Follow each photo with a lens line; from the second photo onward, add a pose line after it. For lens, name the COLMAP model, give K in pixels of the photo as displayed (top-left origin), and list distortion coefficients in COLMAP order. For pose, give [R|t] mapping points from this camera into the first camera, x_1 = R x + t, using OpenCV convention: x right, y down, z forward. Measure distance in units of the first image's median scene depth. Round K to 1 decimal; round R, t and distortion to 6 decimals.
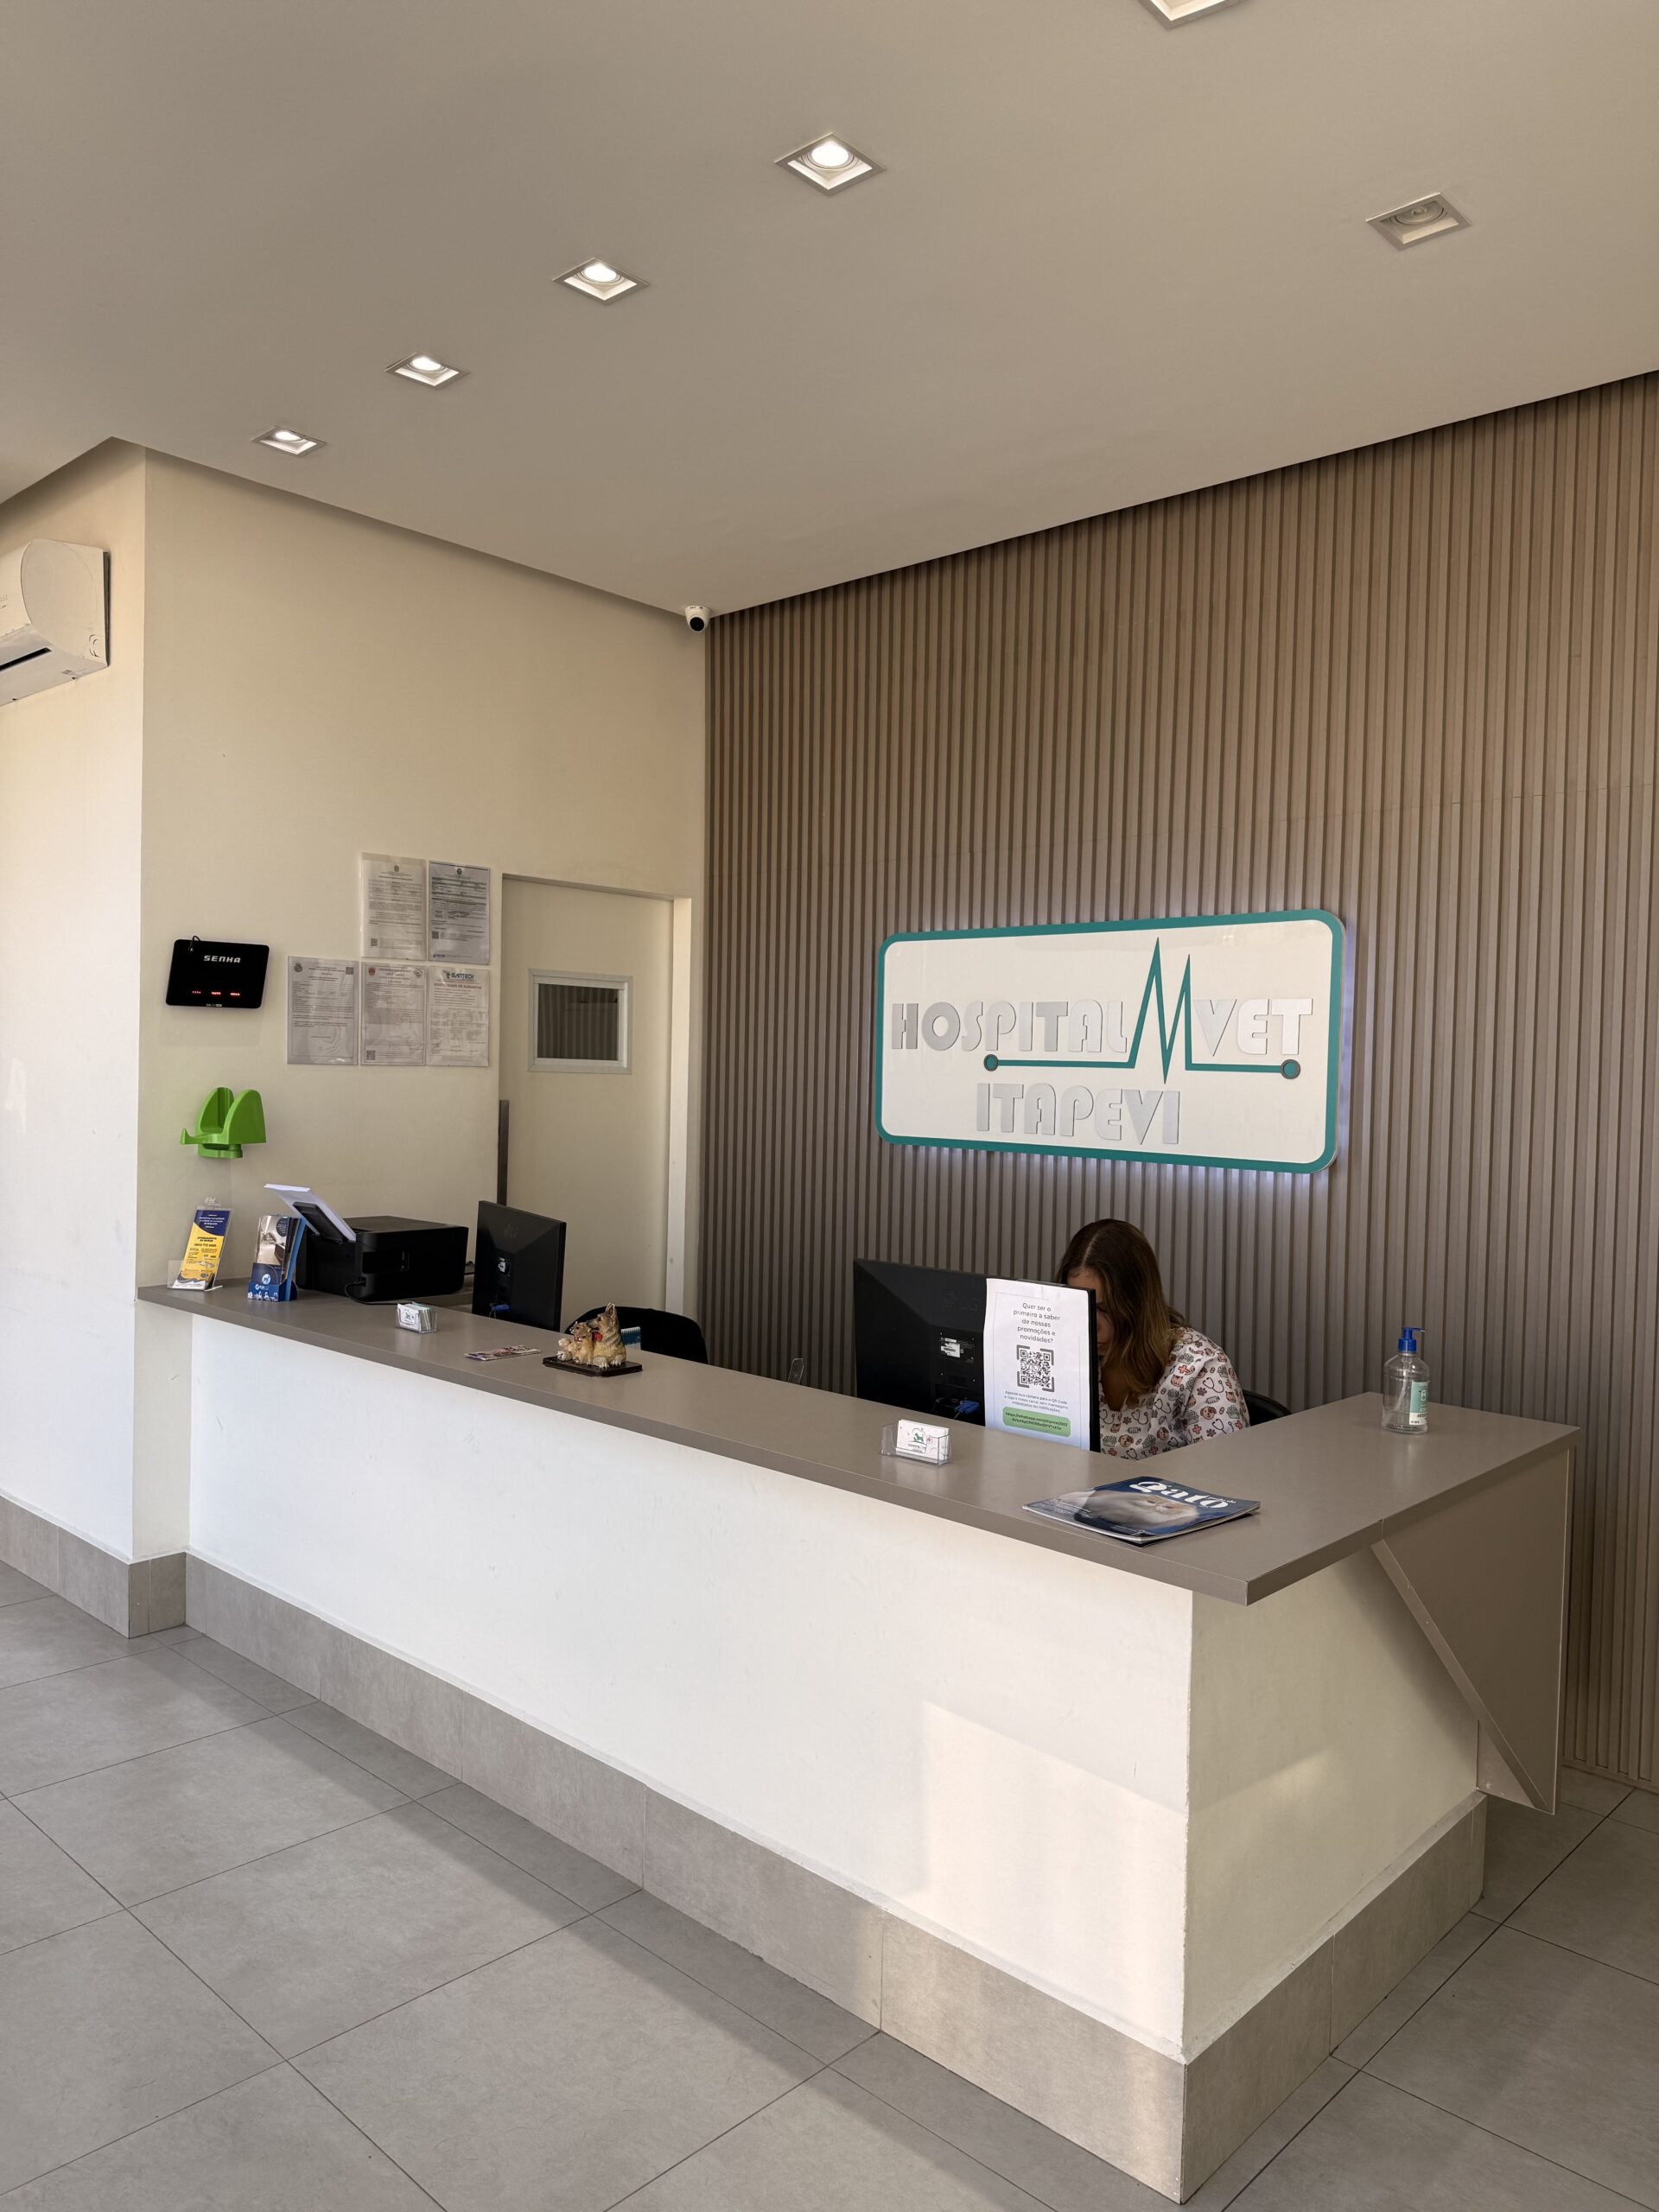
lens RADIAL K [[1535.5, 0, 836.7], [0, 1535.5, 1091.3], [0, 0, 1]] dist [-0.003456, -0.003537]
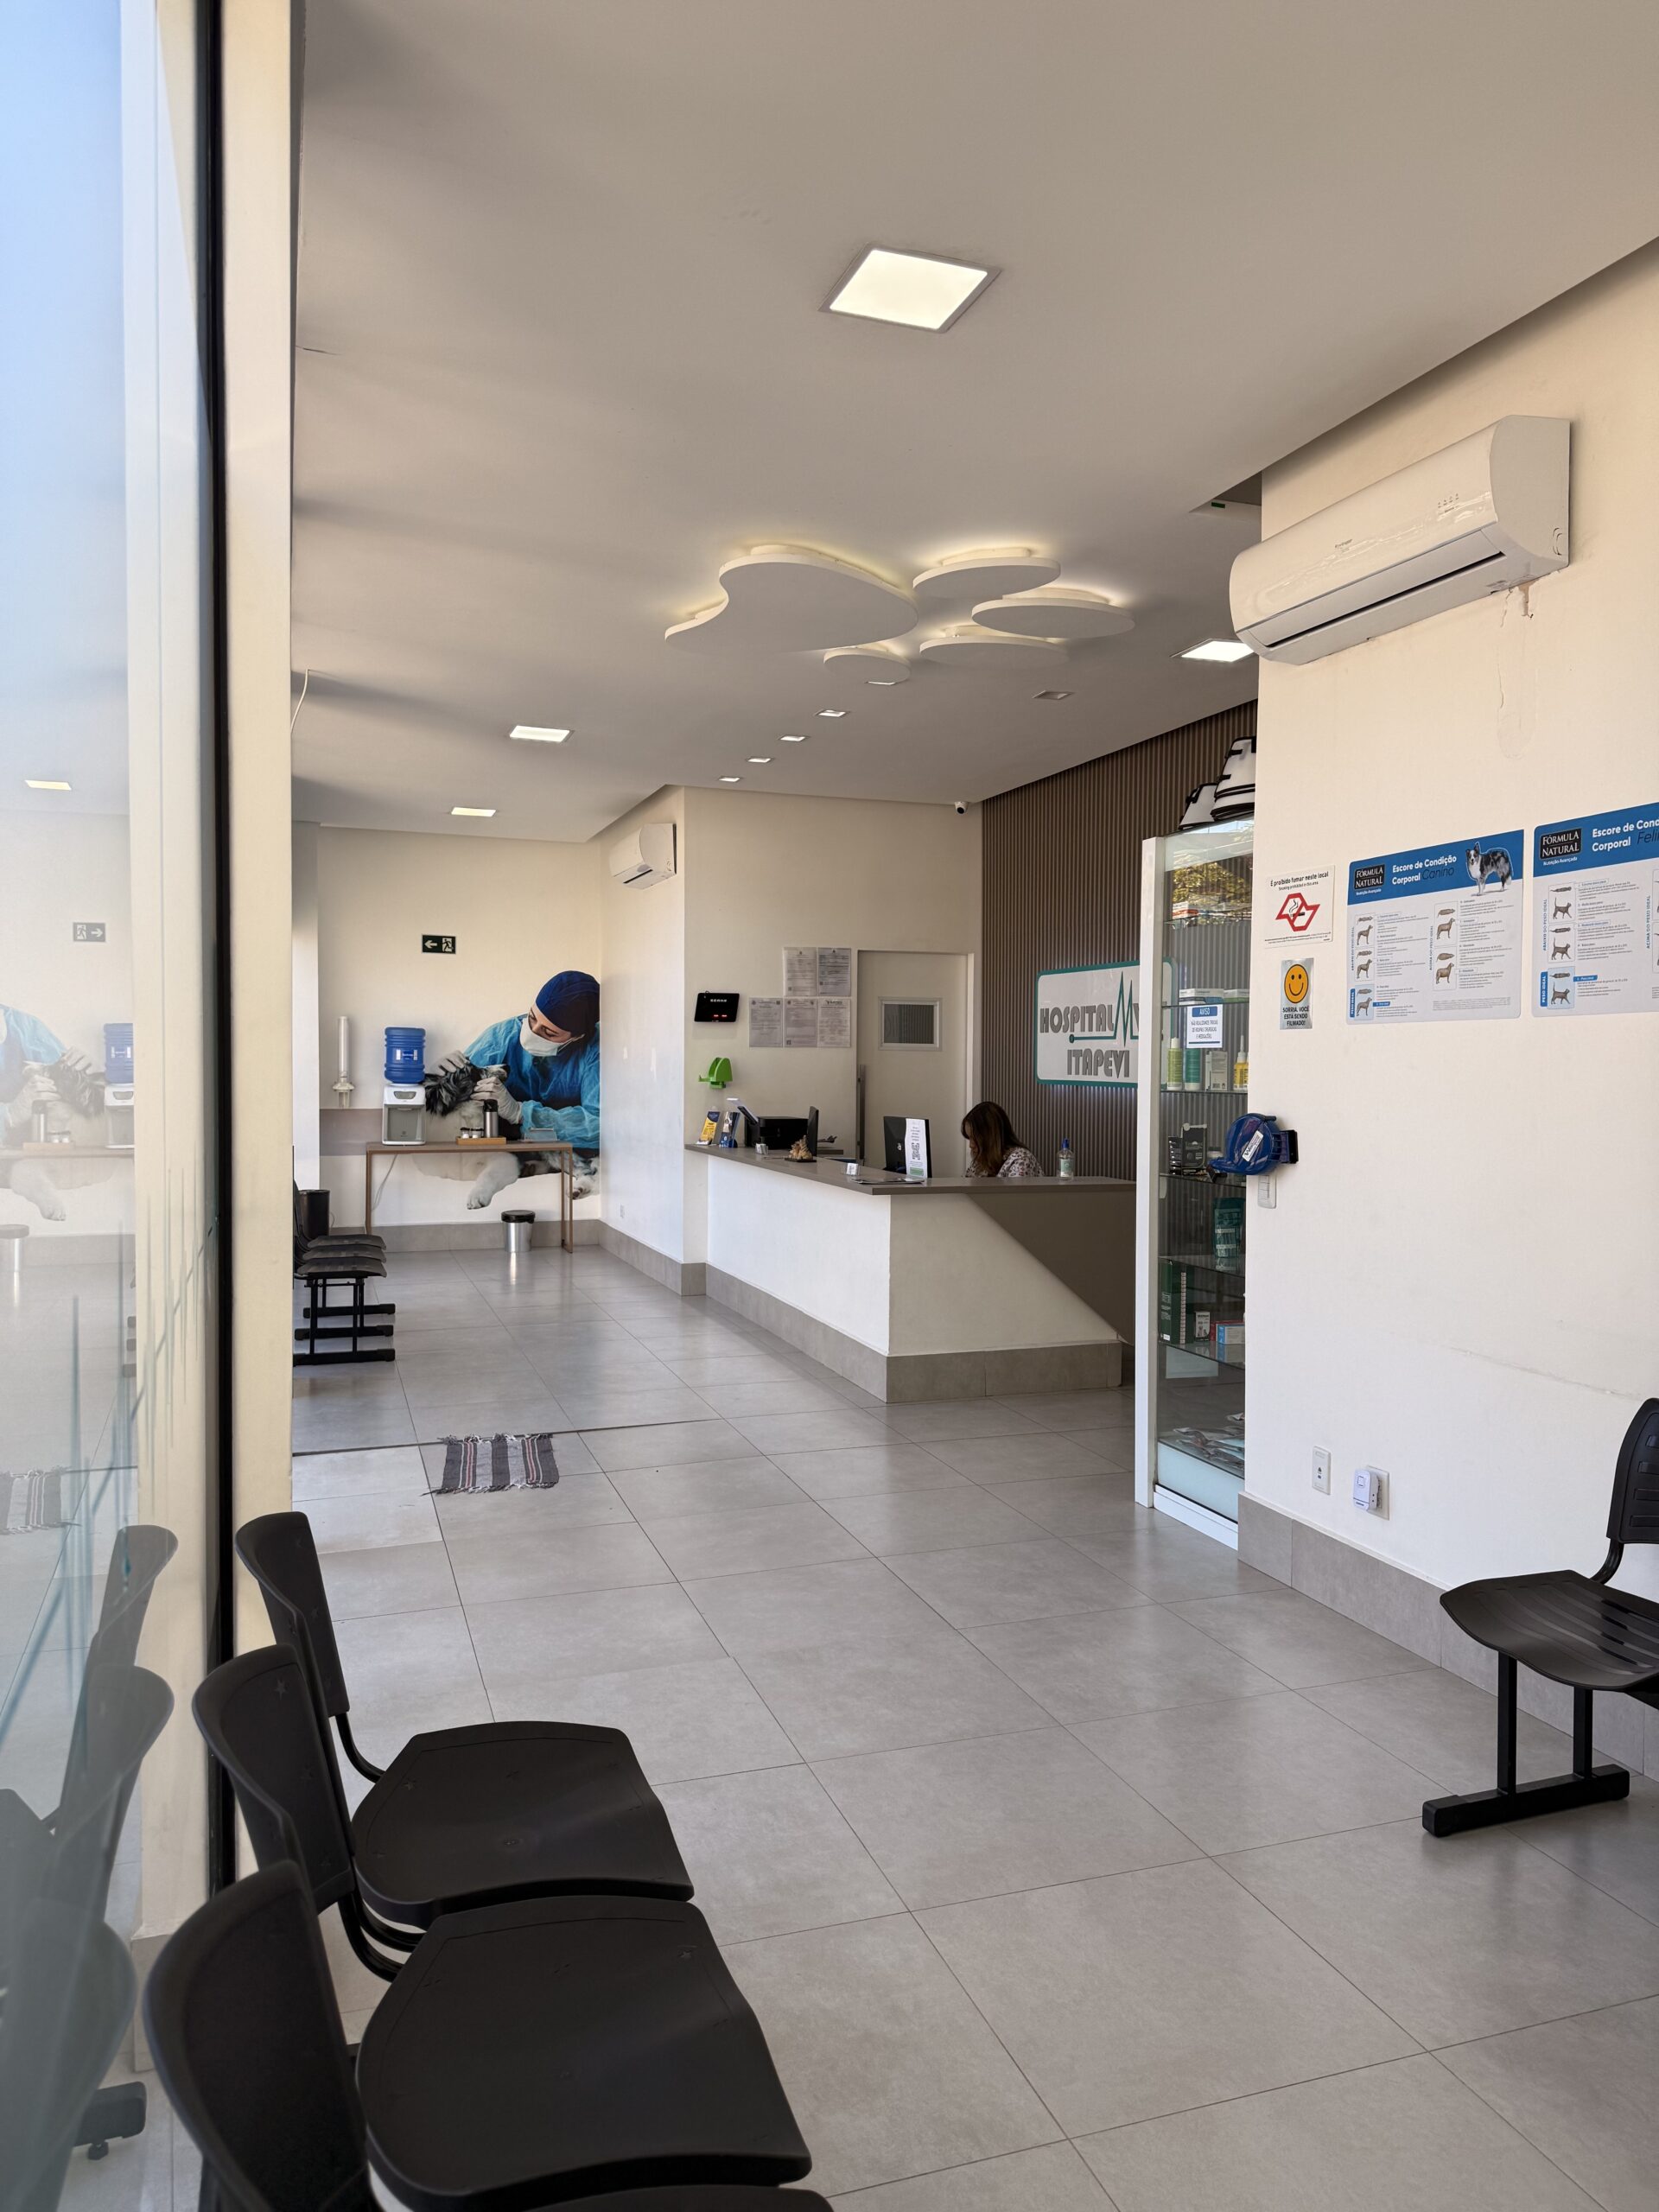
lens RADIAL K [[1535.5, 0, 836.7], [0, 1535.5, 1091.3], [0, 0, 1]] dist [-0.003456, -0.003537]
pose [[0.882658, -0.008832, -0.469933, 0.773755], [0.008658, 0.999959, -0.002532, 0.051589], [0.469937, -0.001834, 0.882698, -0.864962]]
